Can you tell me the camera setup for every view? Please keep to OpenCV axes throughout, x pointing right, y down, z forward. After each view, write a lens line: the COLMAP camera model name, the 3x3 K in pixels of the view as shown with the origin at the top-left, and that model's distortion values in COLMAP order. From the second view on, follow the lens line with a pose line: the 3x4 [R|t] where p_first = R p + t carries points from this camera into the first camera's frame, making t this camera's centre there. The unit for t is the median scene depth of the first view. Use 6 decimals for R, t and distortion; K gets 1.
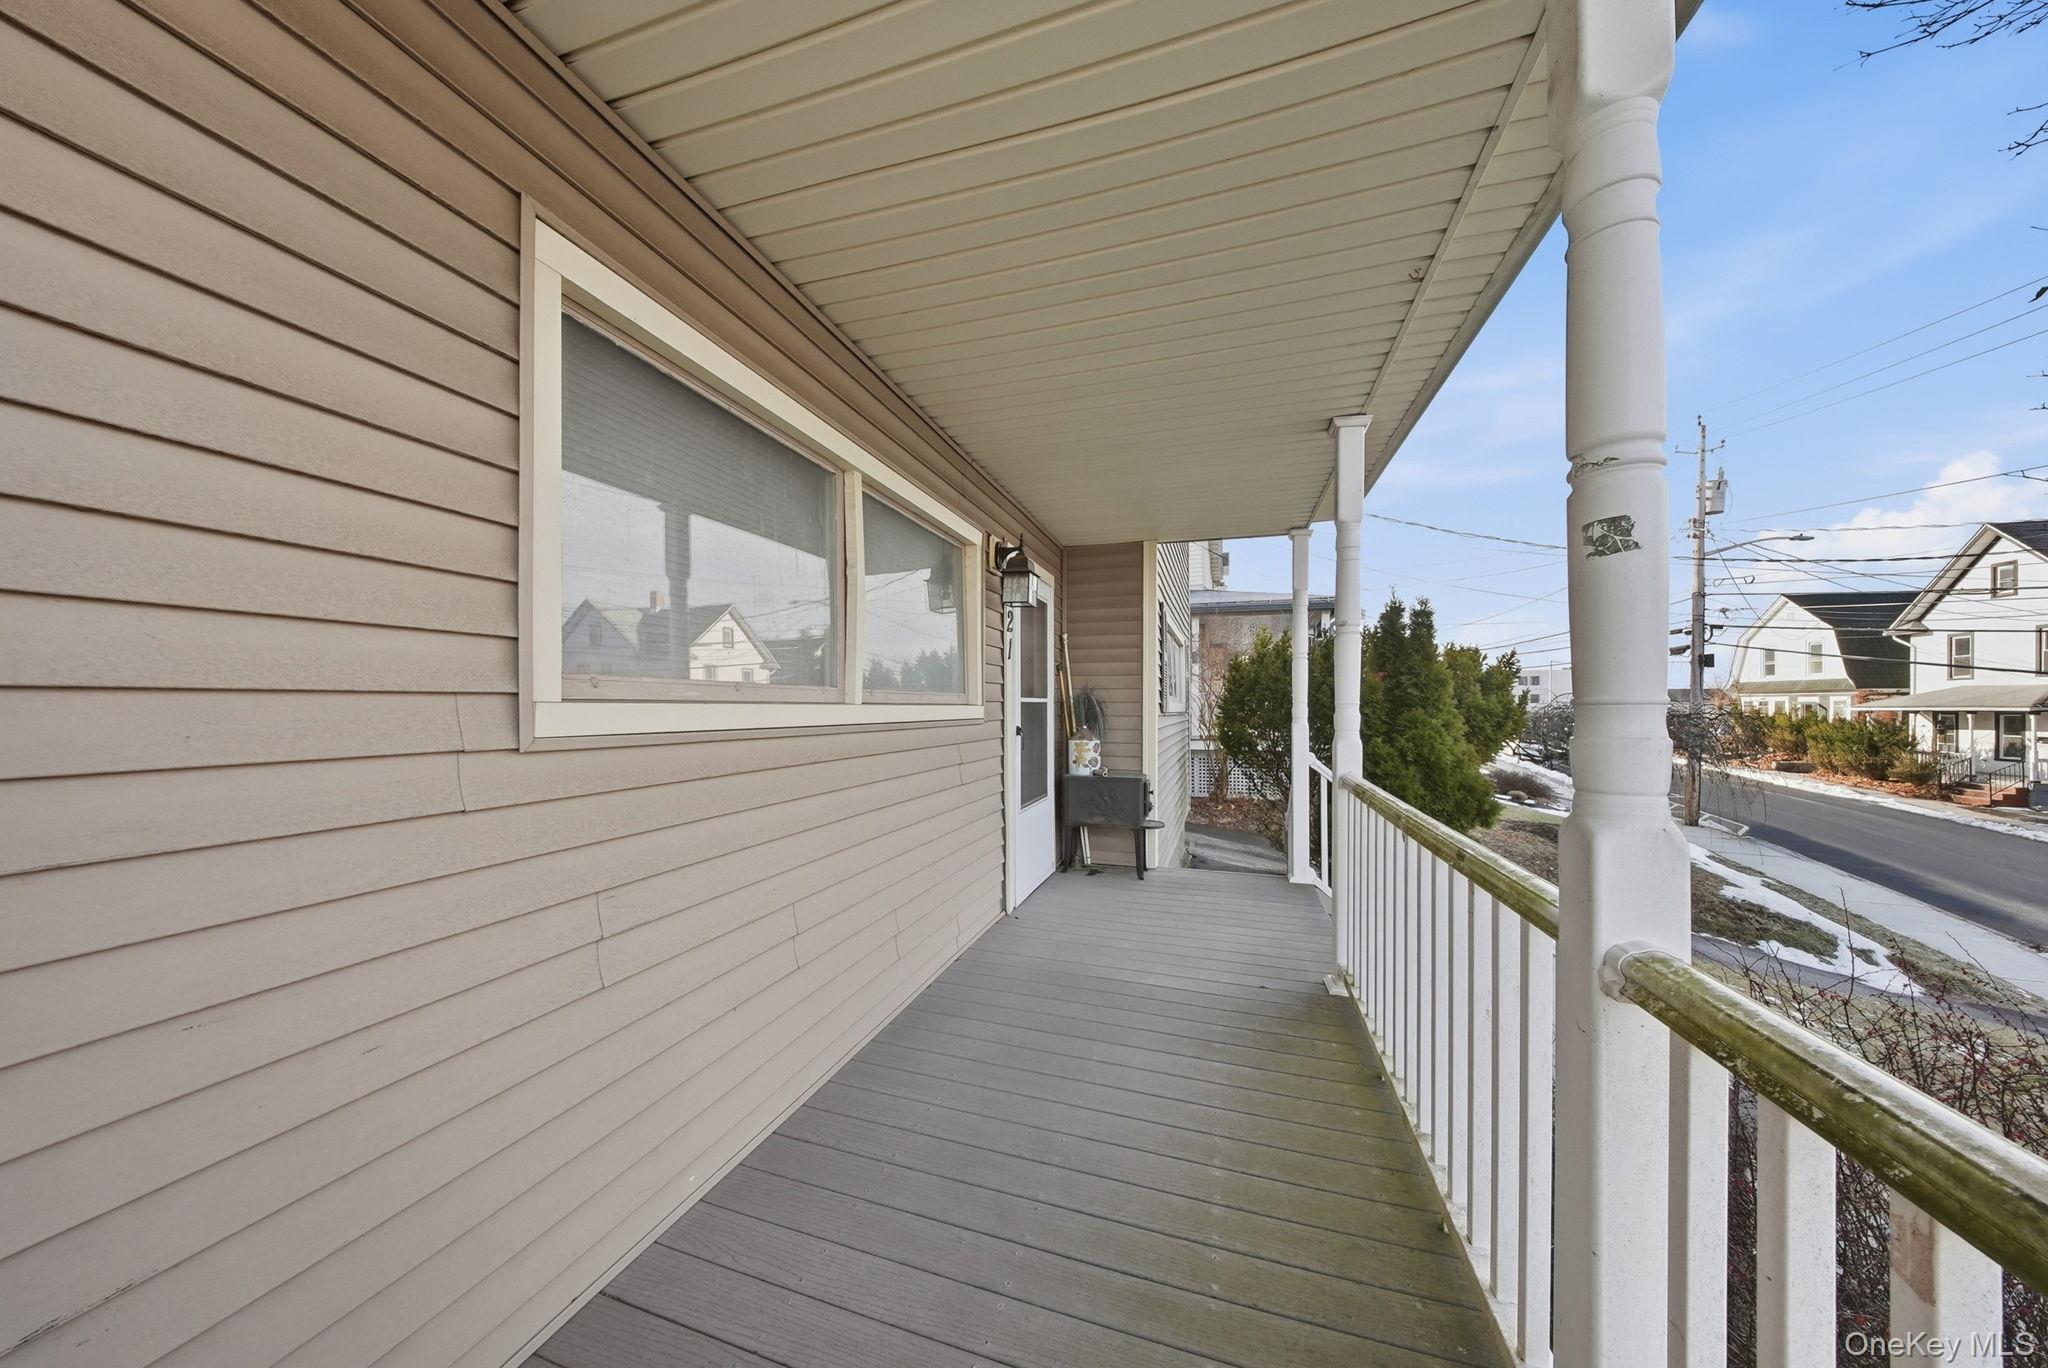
lens RADIAL K [[621.8, 0, 1014.2], [0, 621.8, 686.3], [0, 0, 1]] dist [0.001909, -0.002390]
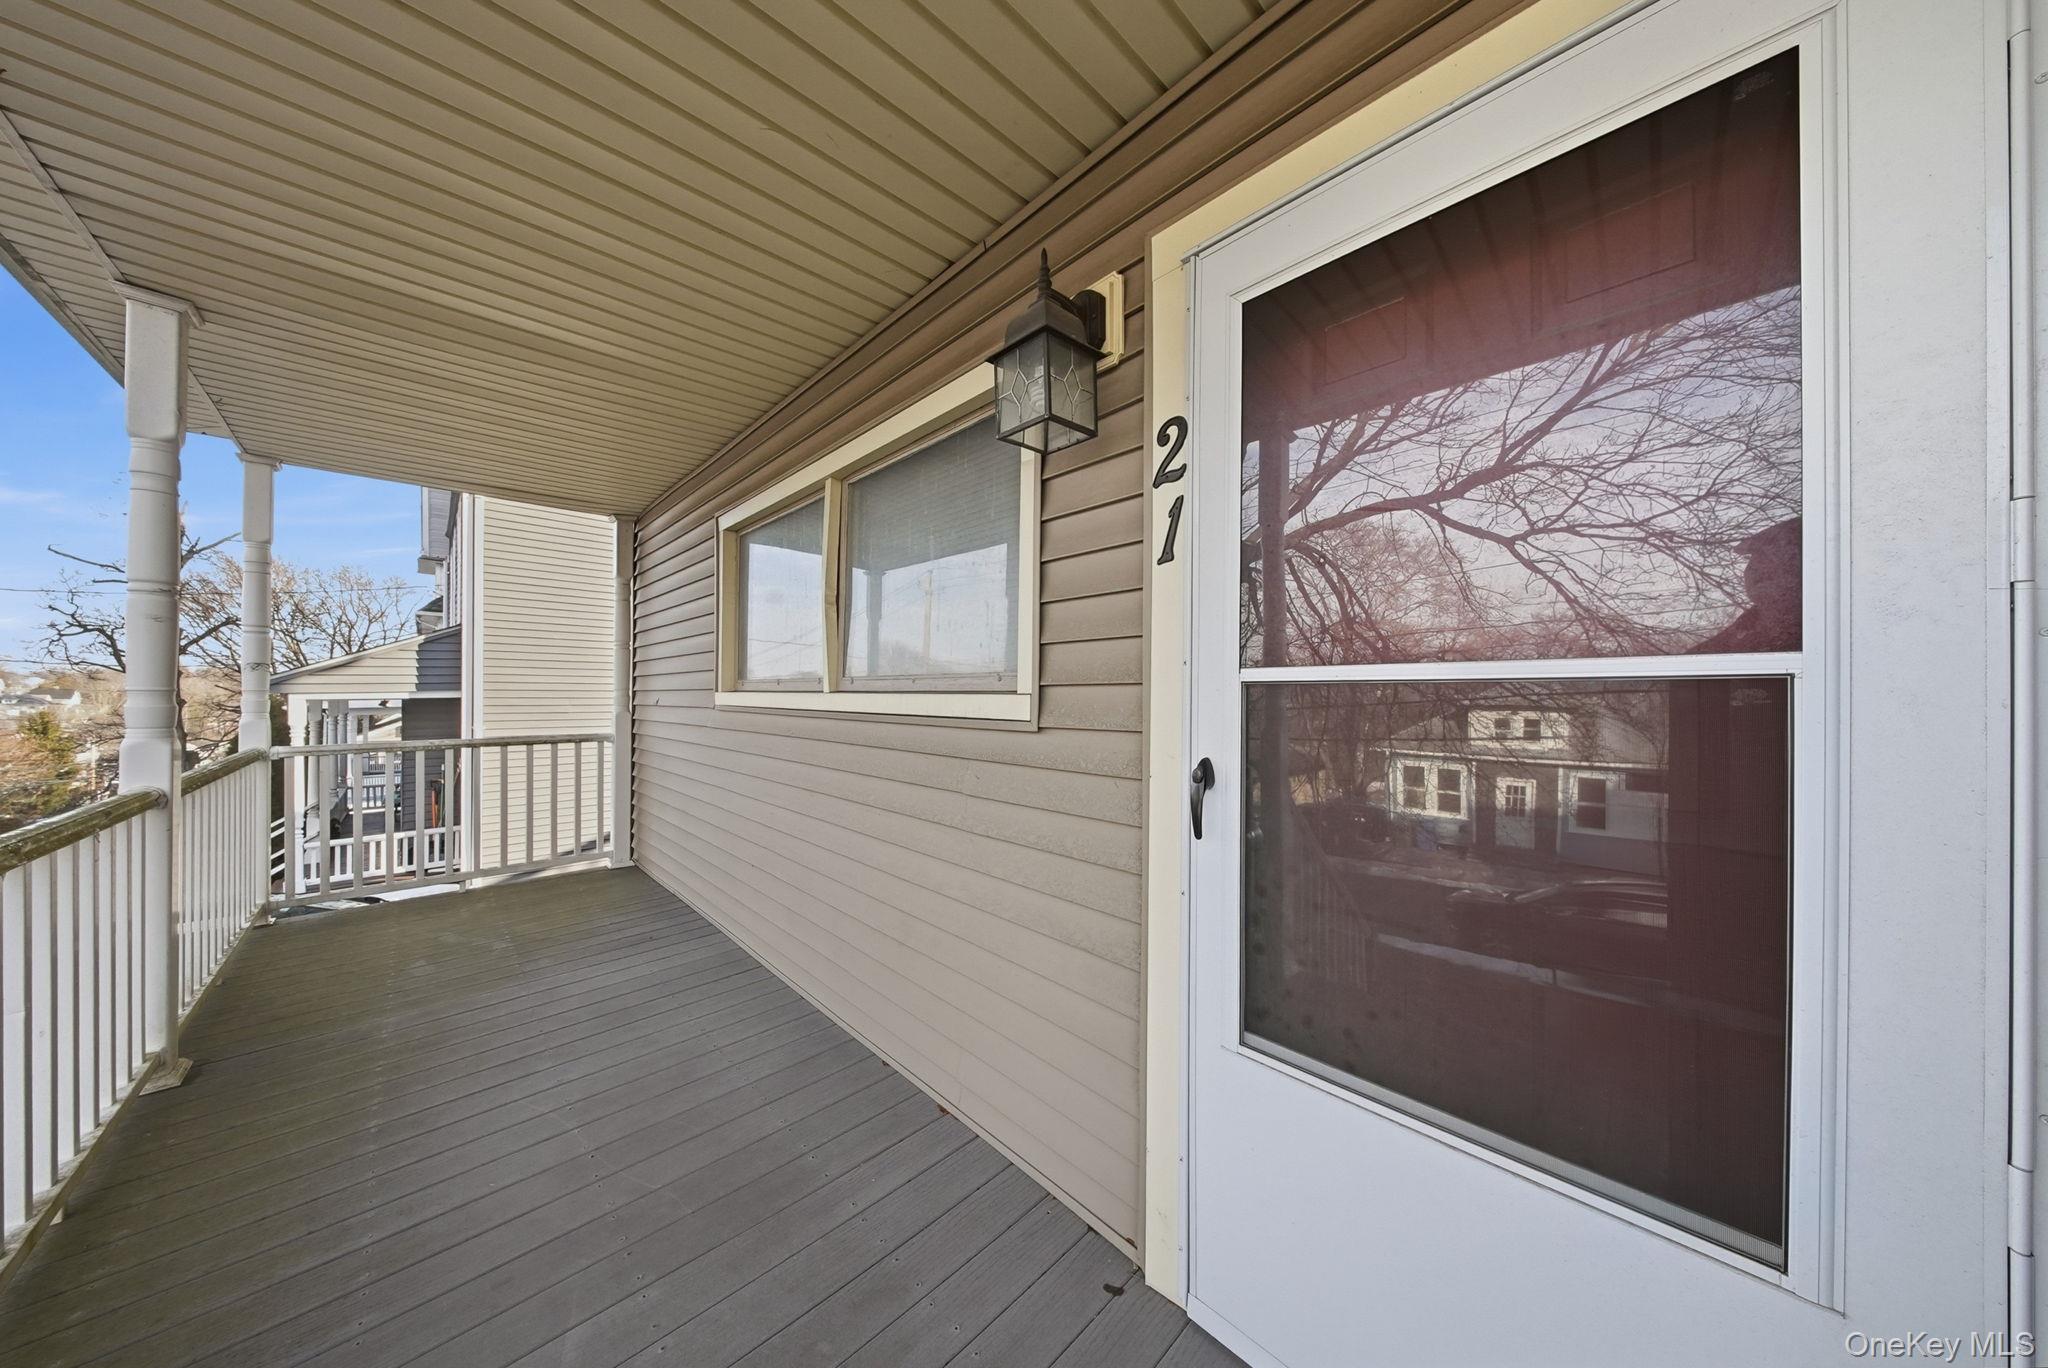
lens RADIAL K [[621.8, 0, 1014.2], [0, 621.8, 686.3], [0, 0, 1]] dist [0.001909, -0.002390]
pose [[-0.458878, -0.030283, -0.887983, 0.583315], [0.010401, 0.999167, -0.039450, 0.065914], [0.888439, -0.027339, -0.458181, 1.813270]]
